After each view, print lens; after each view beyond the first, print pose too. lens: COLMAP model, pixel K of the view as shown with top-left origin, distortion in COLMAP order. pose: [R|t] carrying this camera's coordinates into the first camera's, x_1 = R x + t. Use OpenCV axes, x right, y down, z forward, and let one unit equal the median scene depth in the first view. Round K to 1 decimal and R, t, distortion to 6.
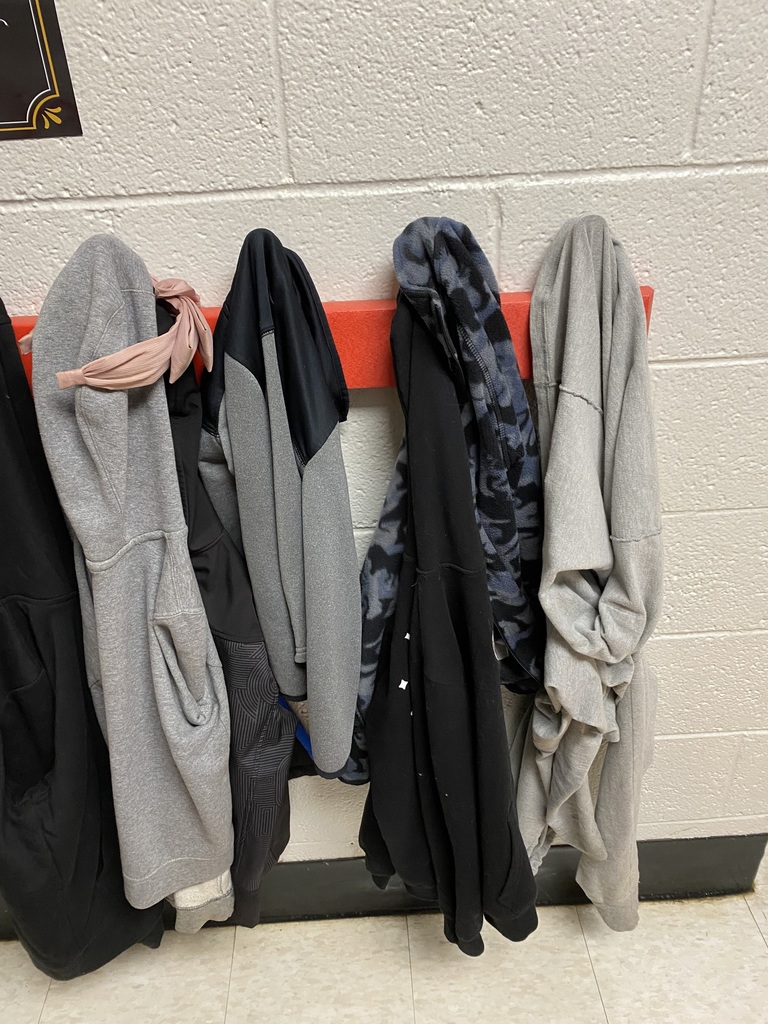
lens RADIAL K [[763.1, 0, 383.6], [0, 763.1, 505.1], [0, 0, 1]] dist [0.027255, -0.022153]
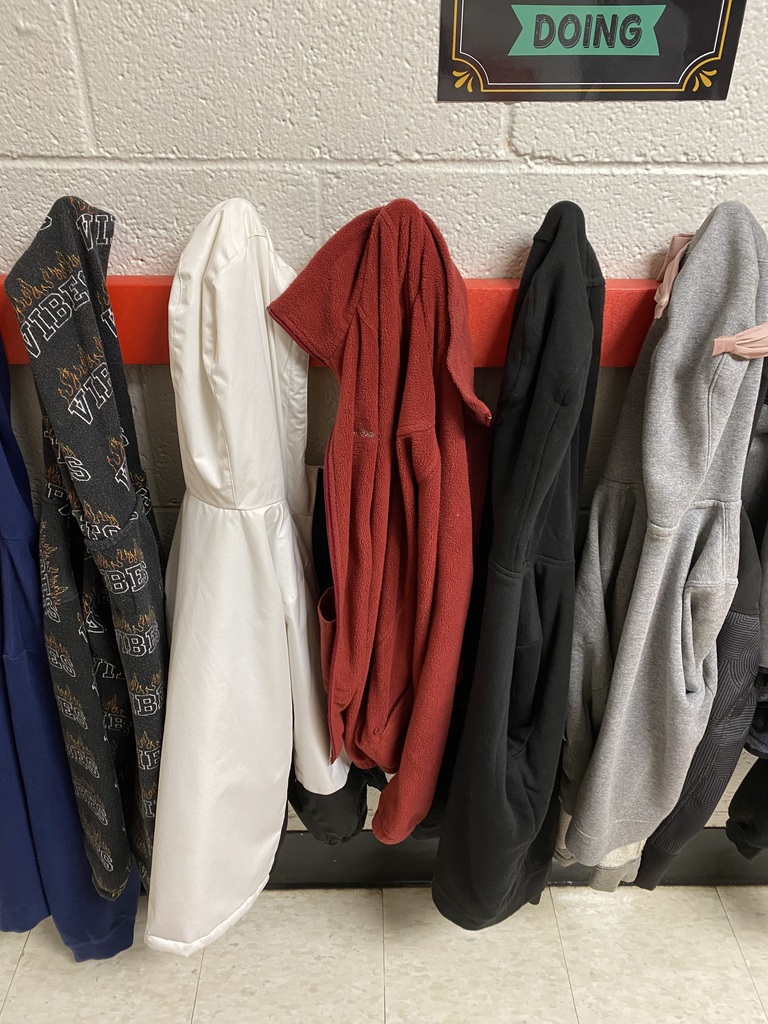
lens RADIAL K [[763.1, 0, 383.6], [0, 763.1, 506.4], [0, 0, 1]] dist [0.027255, -0.022153]
pose [[0.998377, 0.055937, 0.010658, -0.495695], [-0.056244, 0.997933, 0.031099, 0.023580], [-0.008897, -0.031648, 0.999459, -0.005770]]
